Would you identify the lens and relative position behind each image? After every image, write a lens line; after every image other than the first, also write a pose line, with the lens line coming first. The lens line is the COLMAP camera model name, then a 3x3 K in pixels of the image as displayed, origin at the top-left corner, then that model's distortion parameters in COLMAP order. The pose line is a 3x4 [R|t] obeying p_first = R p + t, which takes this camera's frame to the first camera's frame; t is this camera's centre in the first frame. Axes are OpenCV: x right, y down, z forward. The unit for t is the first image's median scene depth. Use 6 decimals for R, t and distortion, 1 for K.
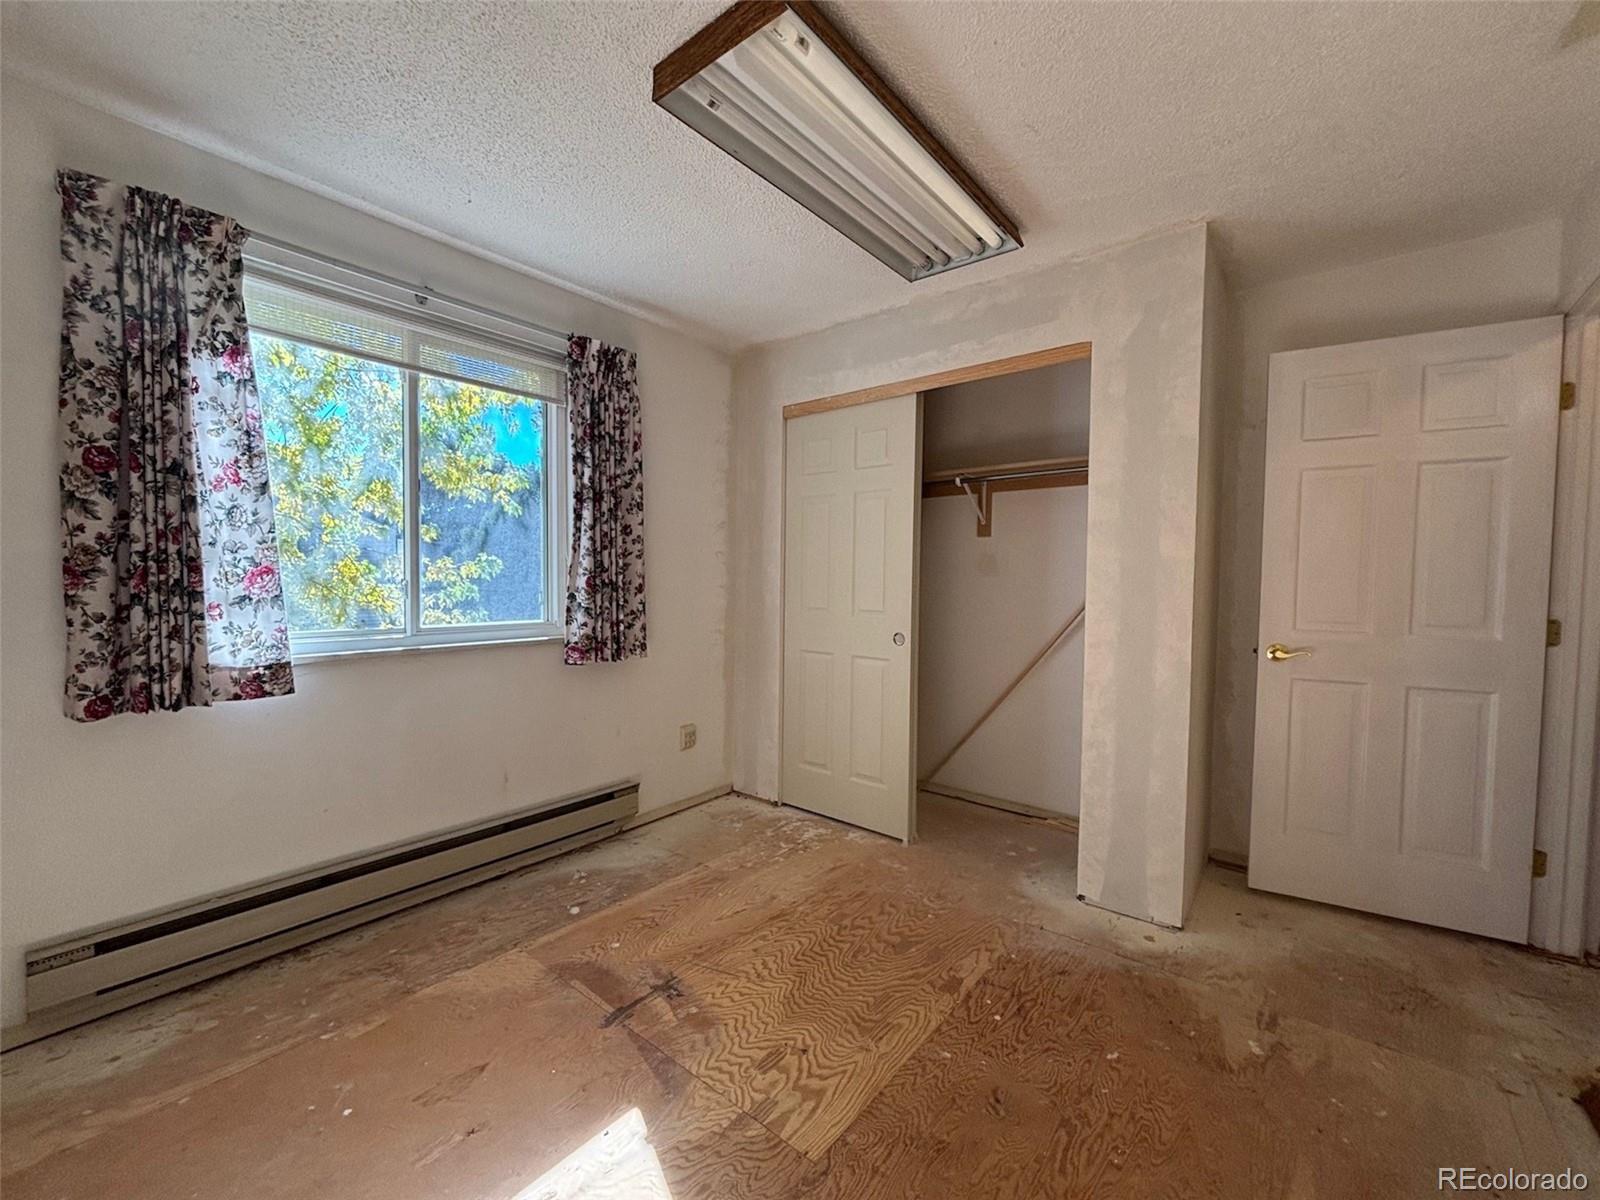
lens RADIAL K [[639.0, 0, 801.8], [0, 639.0, 600.9], [0, 0, 1]] dist [0.008316, -0.000292]
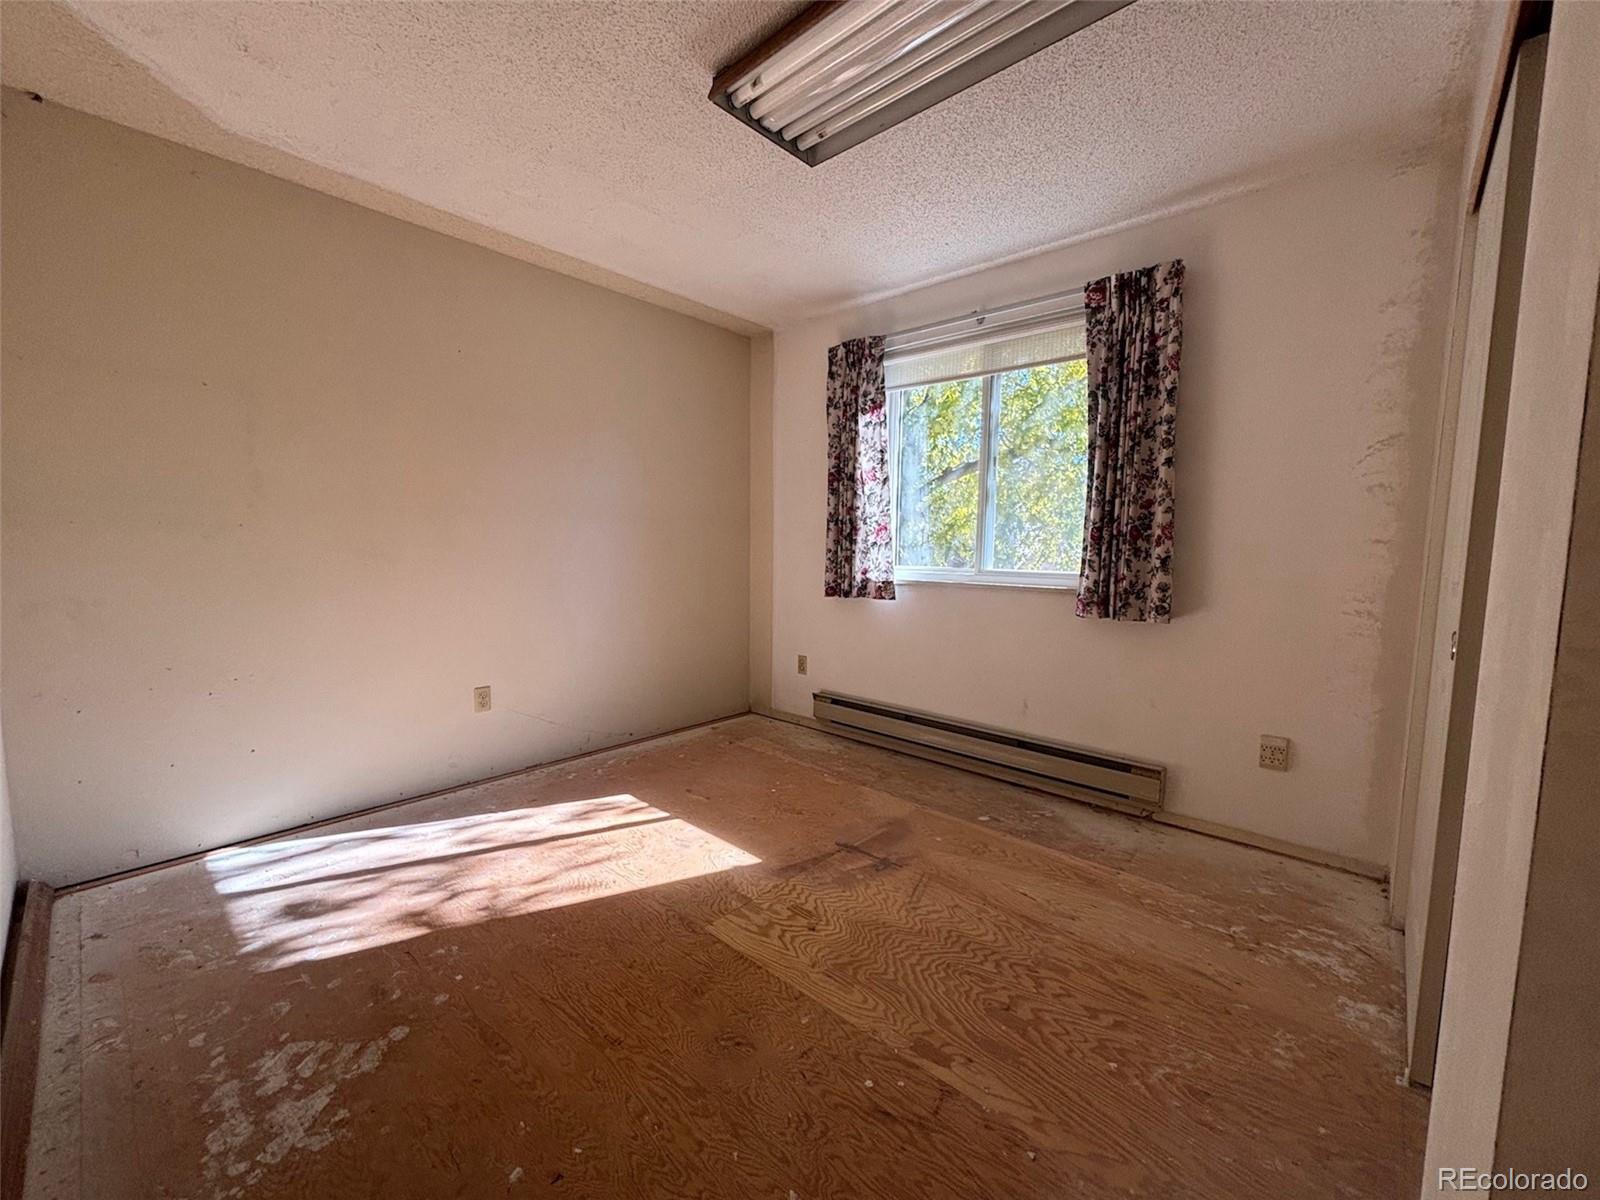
lens RADIAL K [[639.0, 0, 804.3], [0, 639.0, 599.5], [0, 0, 1]] dist [0.008316, -0.000292]
pose [[-0.034331, 0.076662, -0.996466, 0.868004], [-0.050154, 0.995665, 0.078329, 0.020551], [0.998151, 0.052666, -0.030337, 0.780431]]
